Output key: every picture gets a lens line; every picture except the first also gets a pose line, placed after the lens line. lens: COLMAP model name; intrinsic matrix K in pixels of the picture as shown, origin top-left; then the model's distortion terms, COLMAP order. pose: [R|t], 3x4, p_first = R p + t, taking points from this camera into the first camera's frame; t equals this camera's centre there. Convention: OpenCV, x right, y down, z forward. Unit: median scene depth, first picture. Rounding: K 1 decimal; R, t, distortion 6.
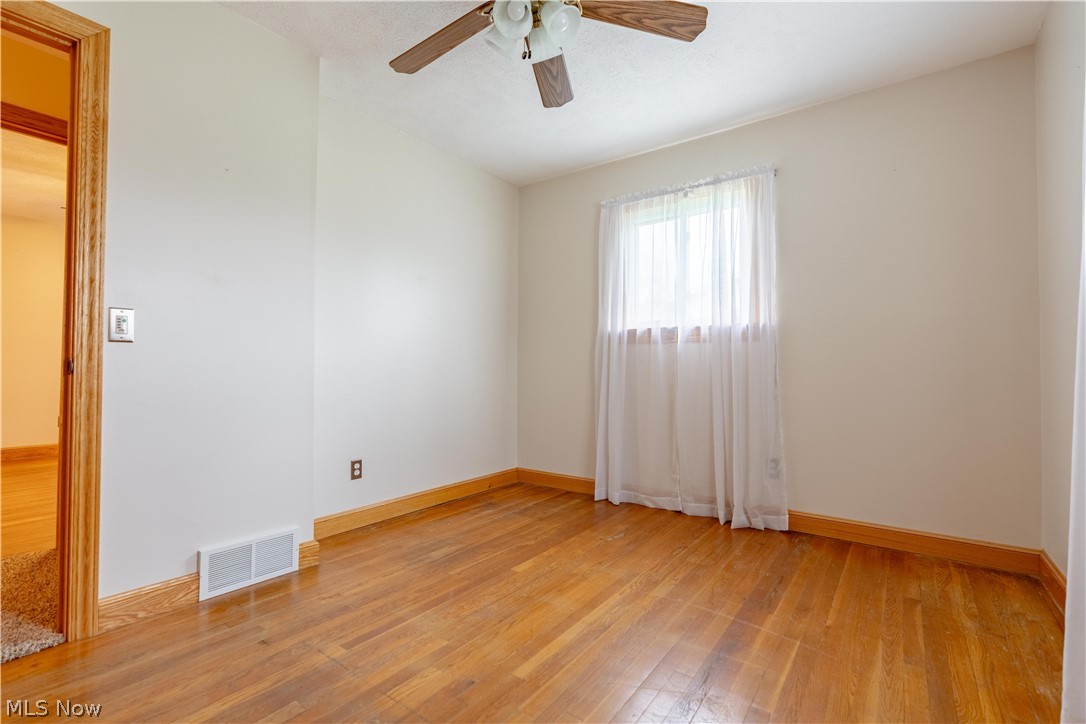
lens RADIAL K [[488.7, 0, 543.0], [0, 488.7, 362.0], [0, 0, 1]] dist [-0.000995, 0.000220]
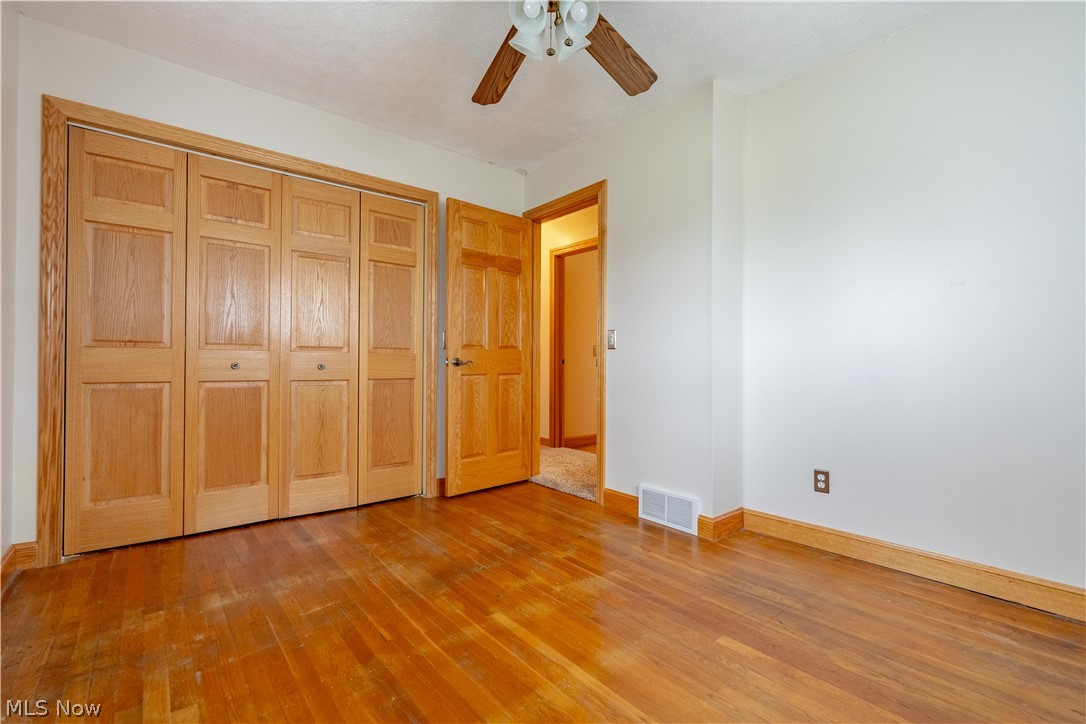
lens RADIAL K [[488.7, 0, 543.0], [0, 488.7, 362.0], [0, 0, 1]] dist [-0.000995, 0.000220]
pose [[-0.235148, -0.004144, -0.971951, 0.572377], [0.007140, 0.999957, -0.005991, 0.011336], [0.971933, -0.008348, -0.235109, 0.727344]]
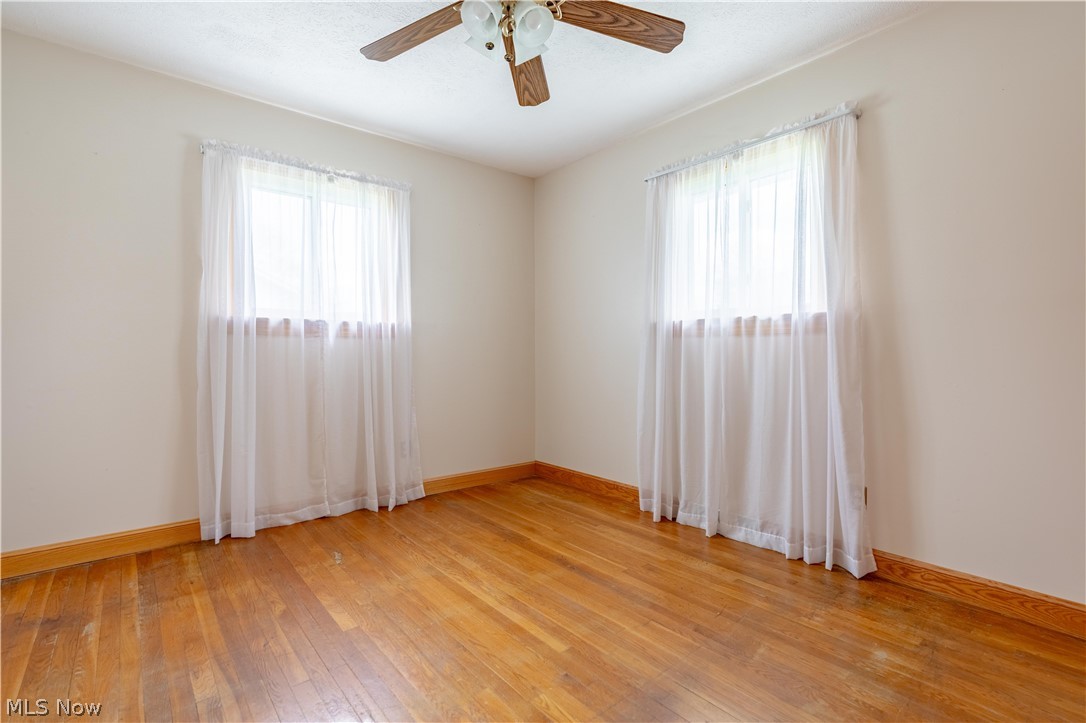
lens RADIAL K [[503.6, 0, 534.4], [0, 503.6, 362.8], [0, 0, 1]] dist [-0.000373, 0.000041]
pose [[0.251036, -0.022628, 0.967713, -0.606209], [-0.013762, 0.999542, 0.026942, -0.024377], [-0.967880, -0.020081, 0.250609, 0.408203]]
